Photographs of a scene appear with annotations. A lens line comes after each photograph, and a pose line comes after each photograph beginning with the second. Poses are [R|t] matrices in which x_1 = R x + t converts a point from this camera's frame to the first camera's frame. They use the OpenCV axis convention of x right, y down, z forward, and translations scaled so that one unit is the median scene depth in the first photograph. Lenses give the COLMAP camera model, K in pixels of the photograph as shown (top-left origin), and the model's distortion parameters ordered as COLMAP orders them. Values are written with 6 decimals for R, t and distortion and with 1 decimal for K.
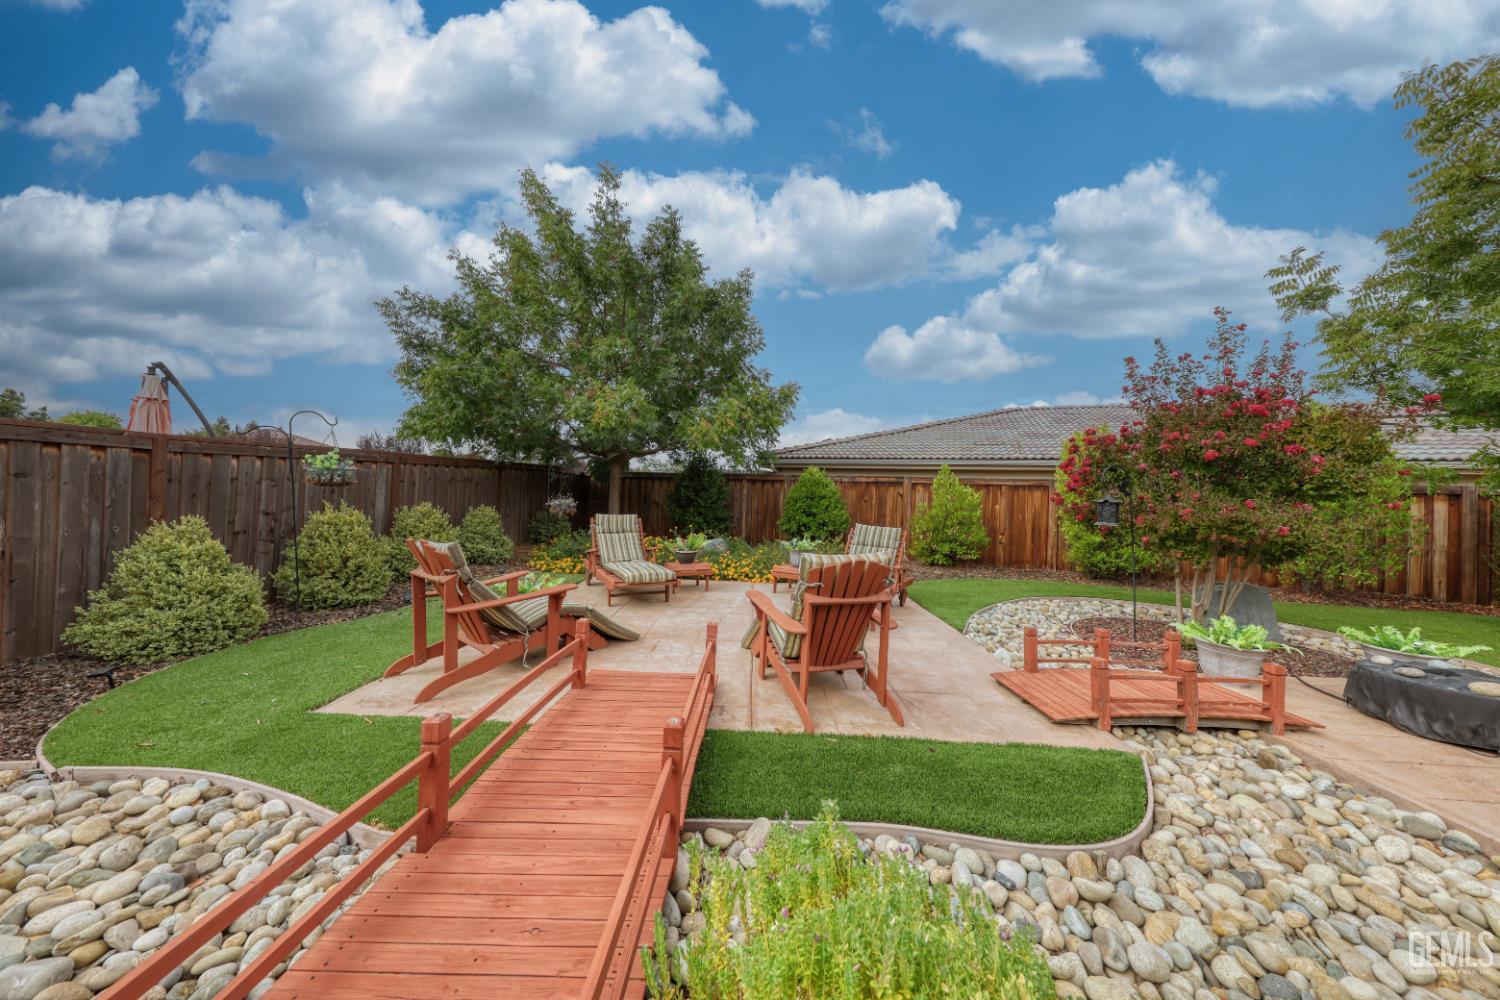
lens RADIAL K [[467.0, 0, 746.0], [0, 467.0, 496.9], [0, 0, 1]] dist [-0.000176, -0.000086]
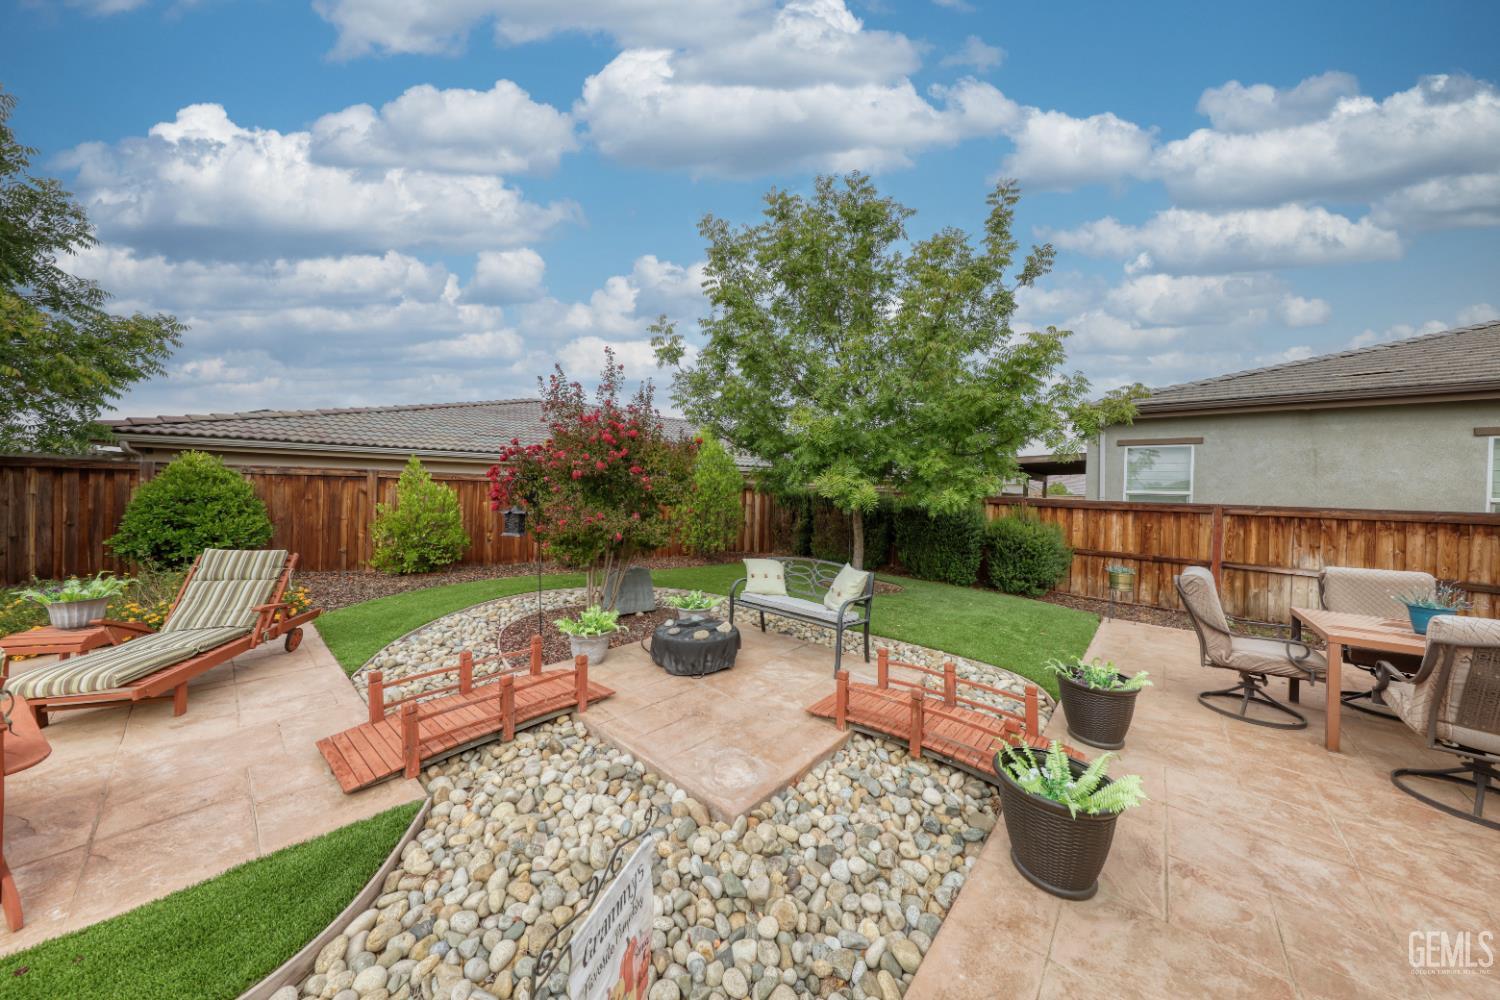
lens RADIAL K [[467.0, 0, 746.0], [0, 467.0, 496.9], [0, 0, 1]] dist [-0.000176, -0.000086]
pose [[0.651388, -0.028149, 0.758223, 0.319520], [-0.004939, 0.999133, 0.041336, -0.069732], [-0.758729, -0.030671, 0.650684, -0.069484]]
